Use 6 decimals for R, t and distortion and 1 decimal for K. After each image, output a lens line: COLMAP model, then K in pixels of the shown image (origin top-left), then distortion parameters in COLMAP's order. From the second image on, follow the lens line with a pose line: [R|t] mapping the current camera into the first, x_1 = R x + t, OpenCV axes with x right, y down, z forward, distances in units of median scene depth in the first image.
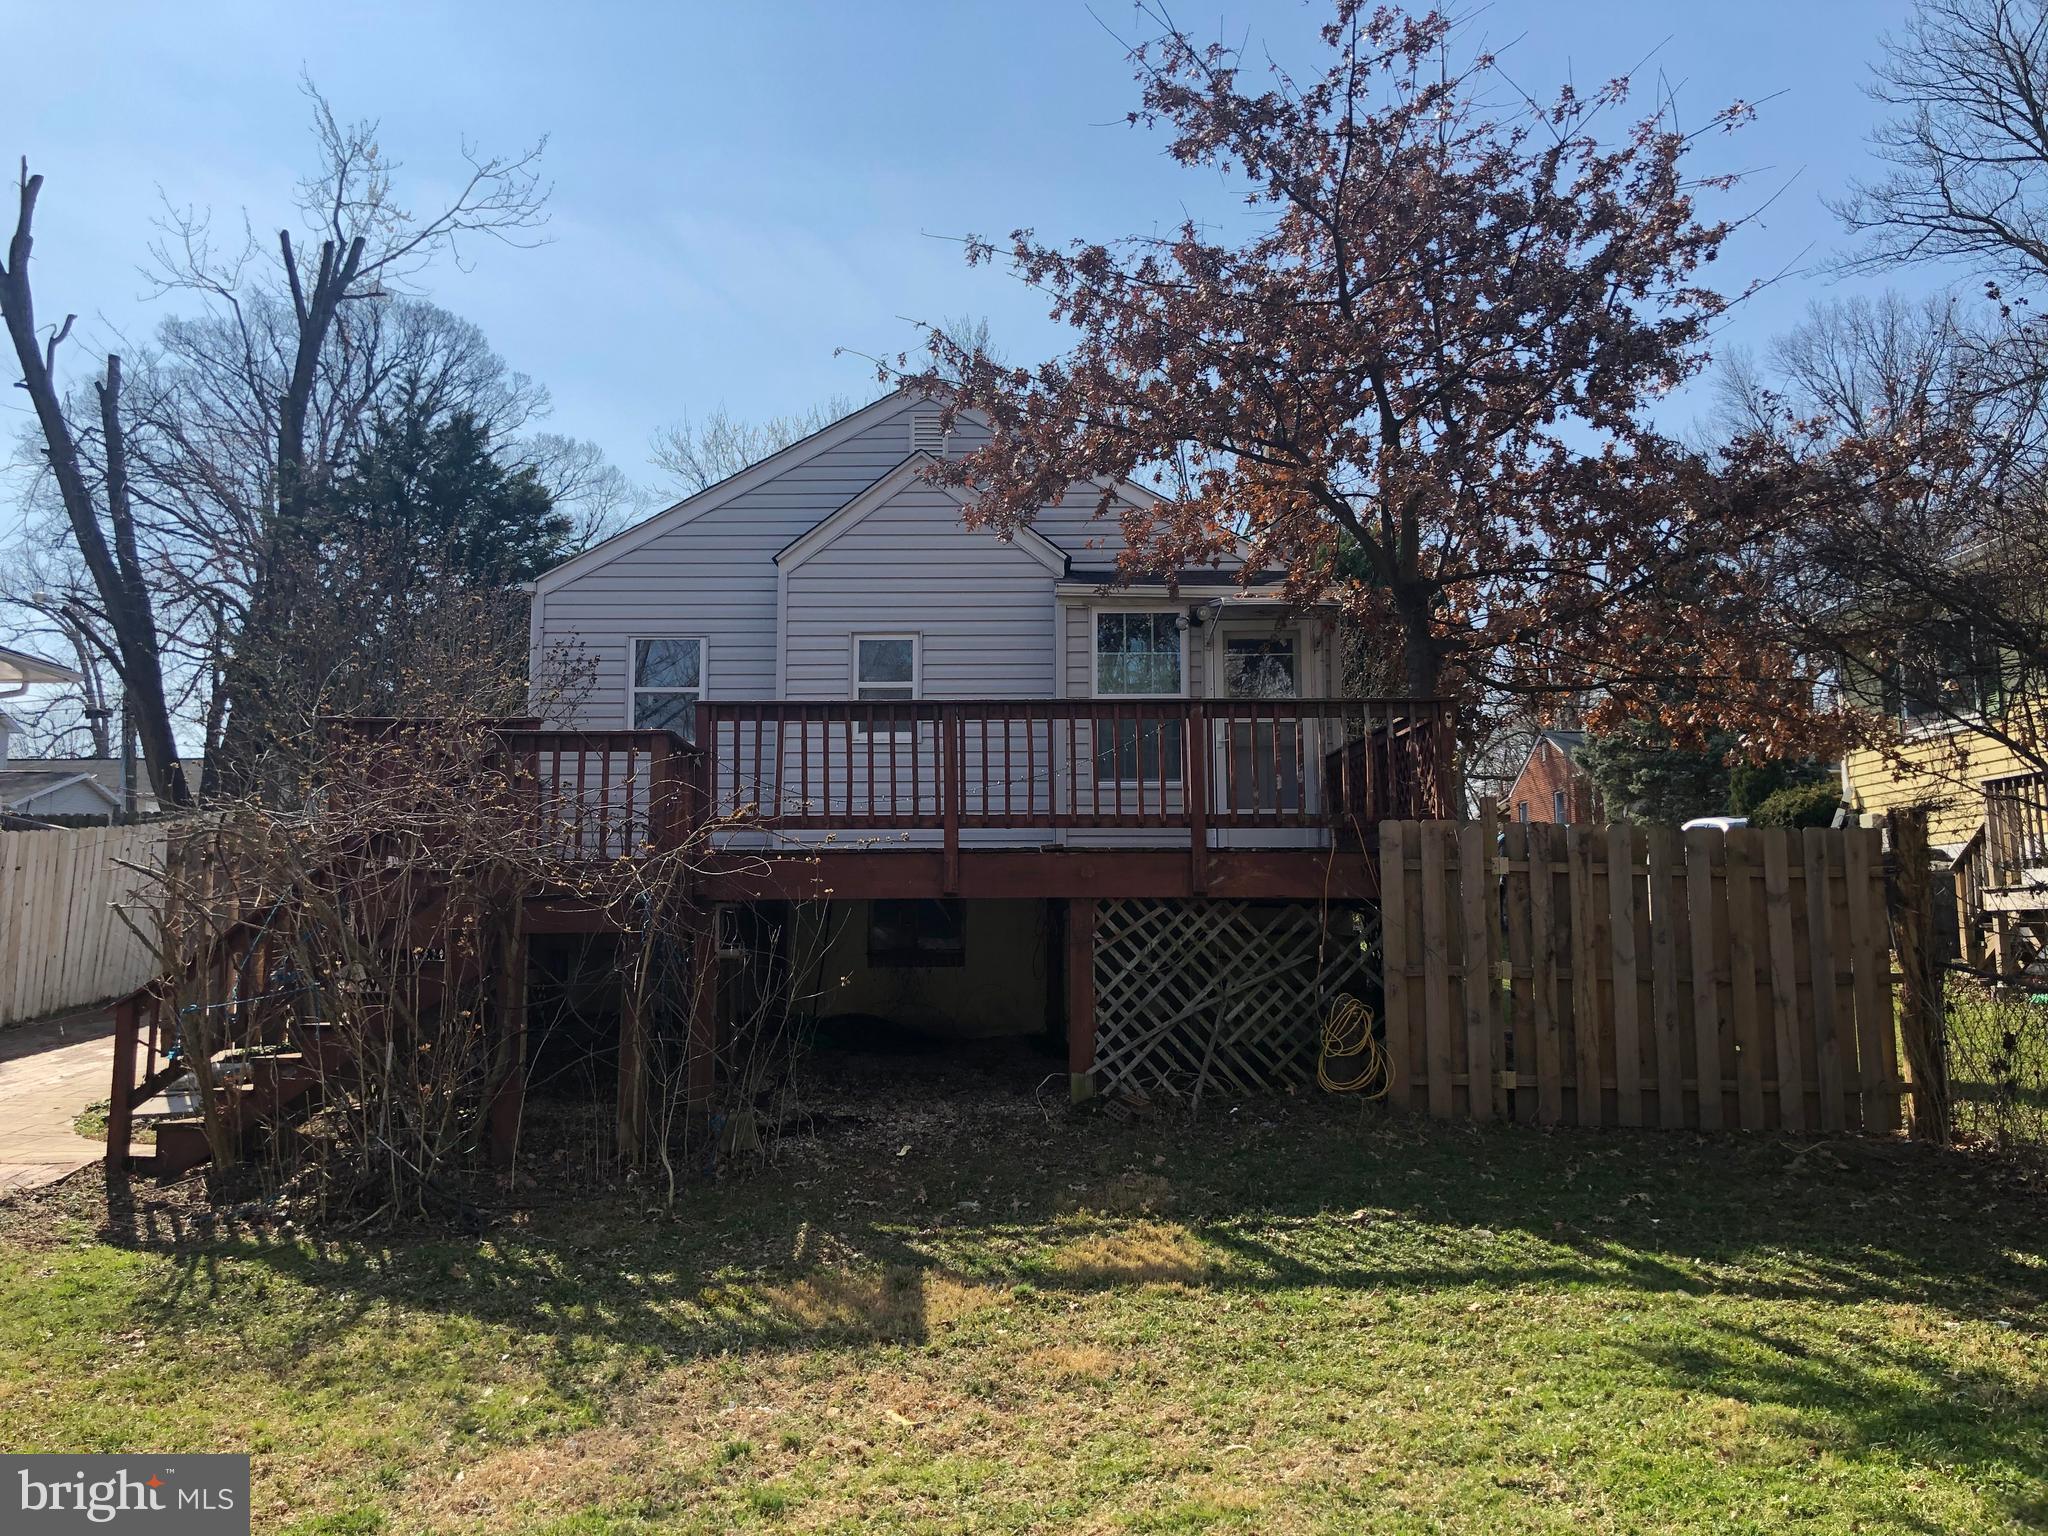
lens RADIAL K [[1642.5, 0, 1025.4], [0, 1642.5, 673.0], [0, 0, 1]] dist [0.065771, -0.241059]
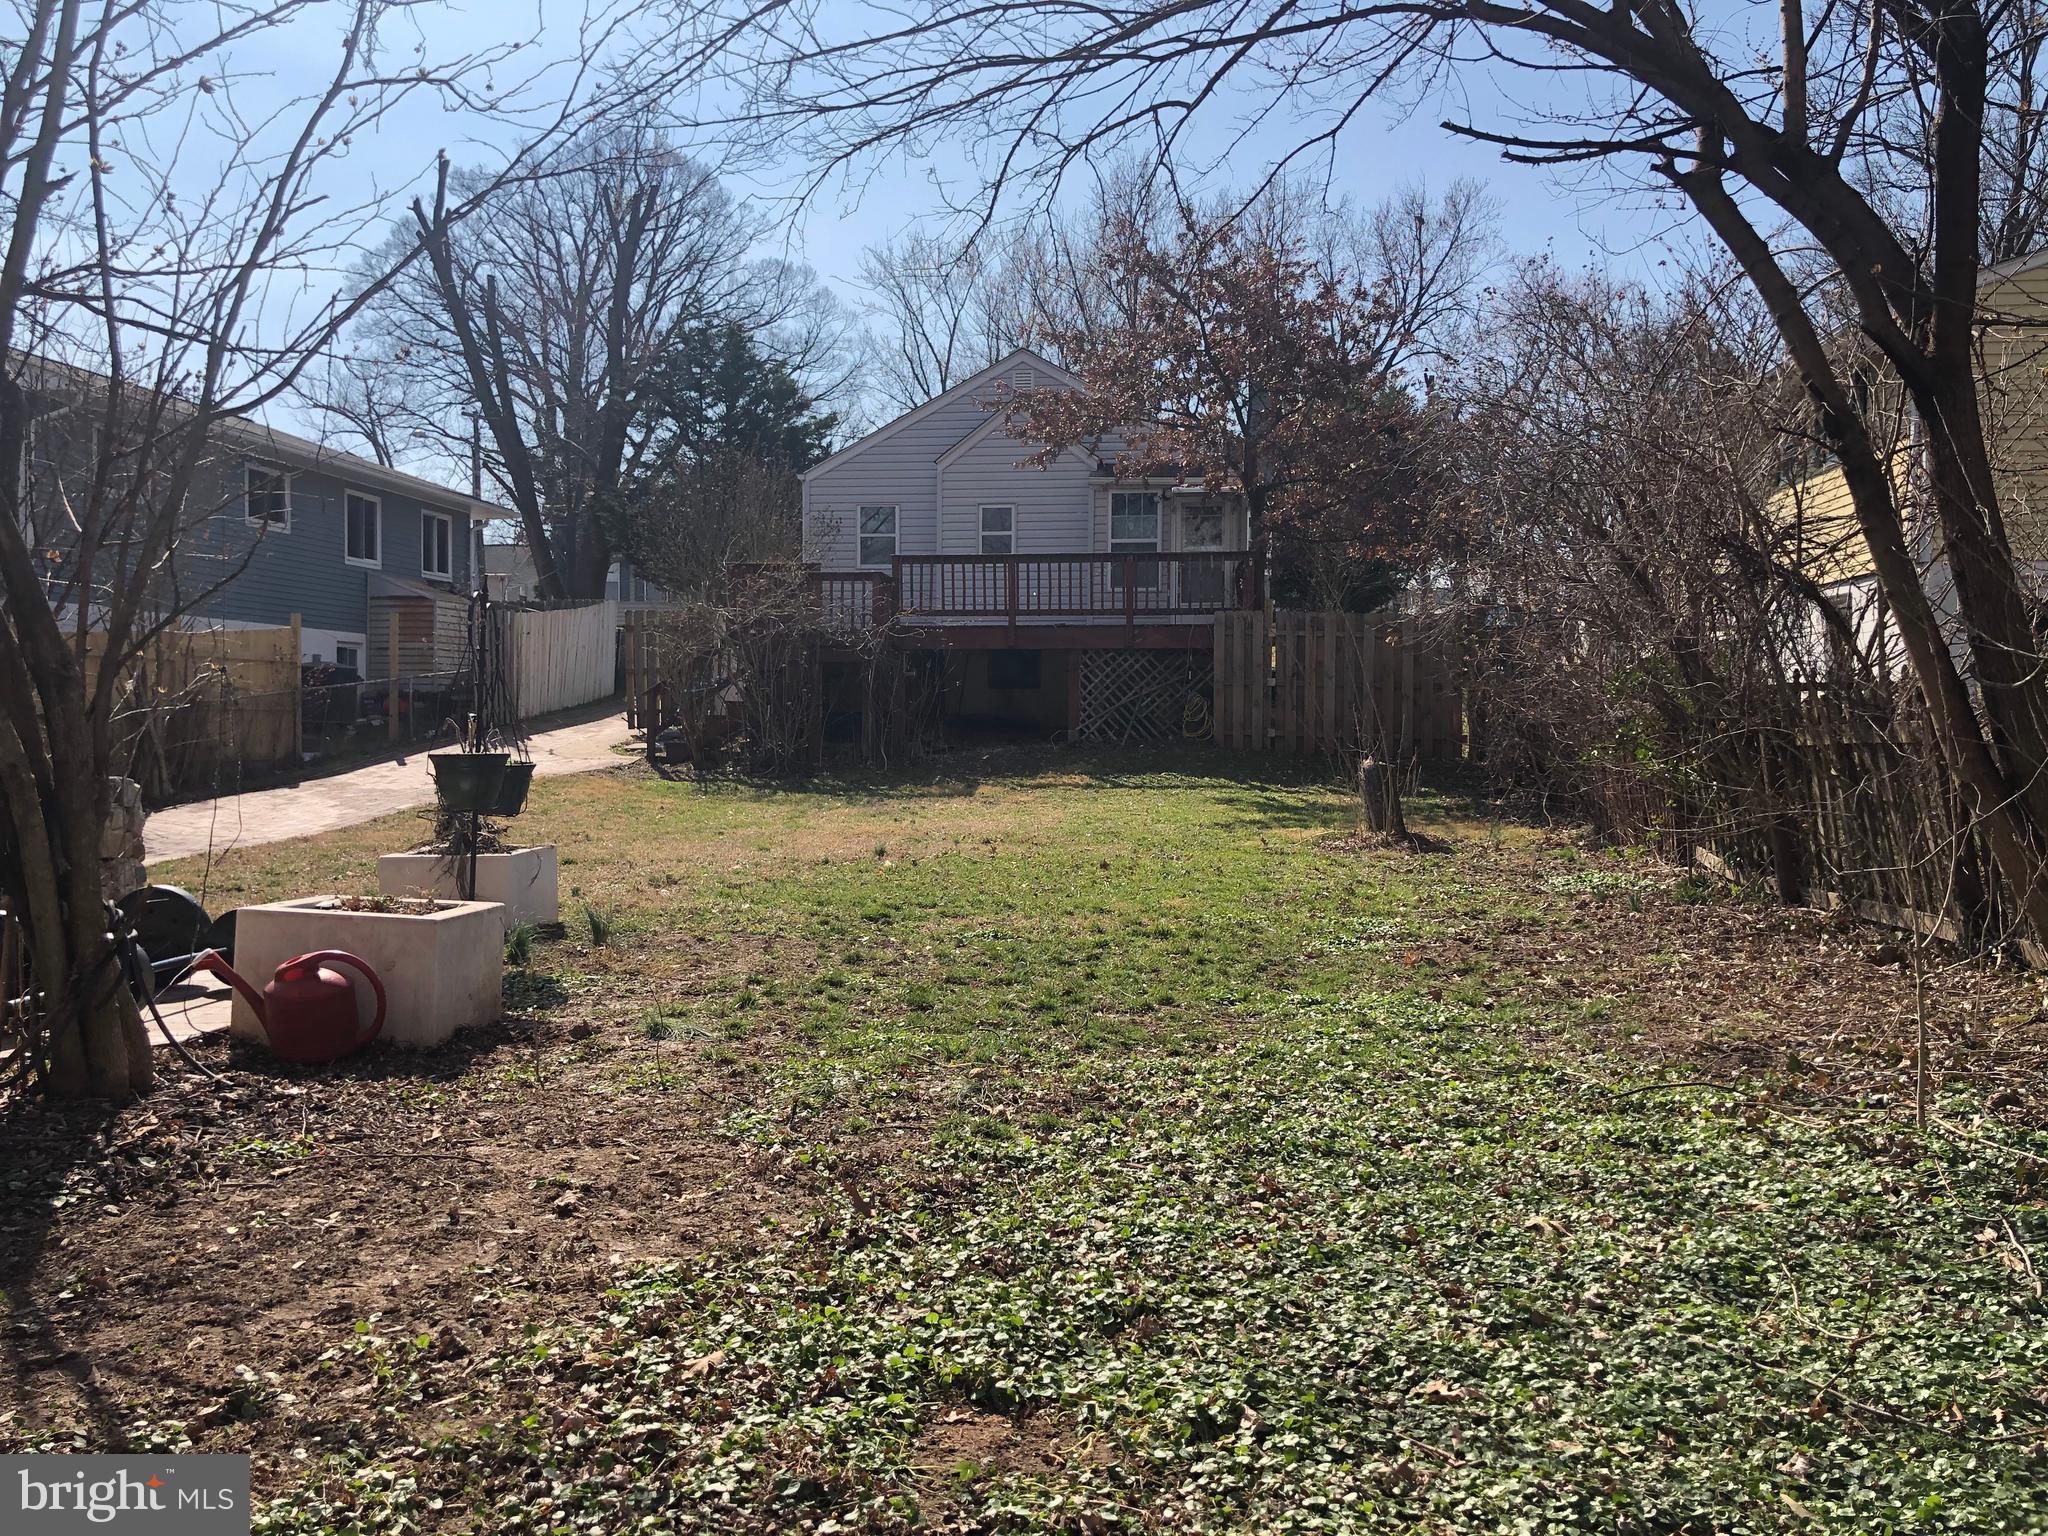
lens RADIAL K [[1667.2, 0, 1018.6], [0, 1667.2, 756.4], [0, 0, 1]] dist [0.063680, -0.085048]
pose [[0.991293, 0.011759, -0.131148, 0.246520], [0.013148, 0.982187, 0.187446, -0.130014], [0.131016, -0.187538, 0.973481, -1.120839]]
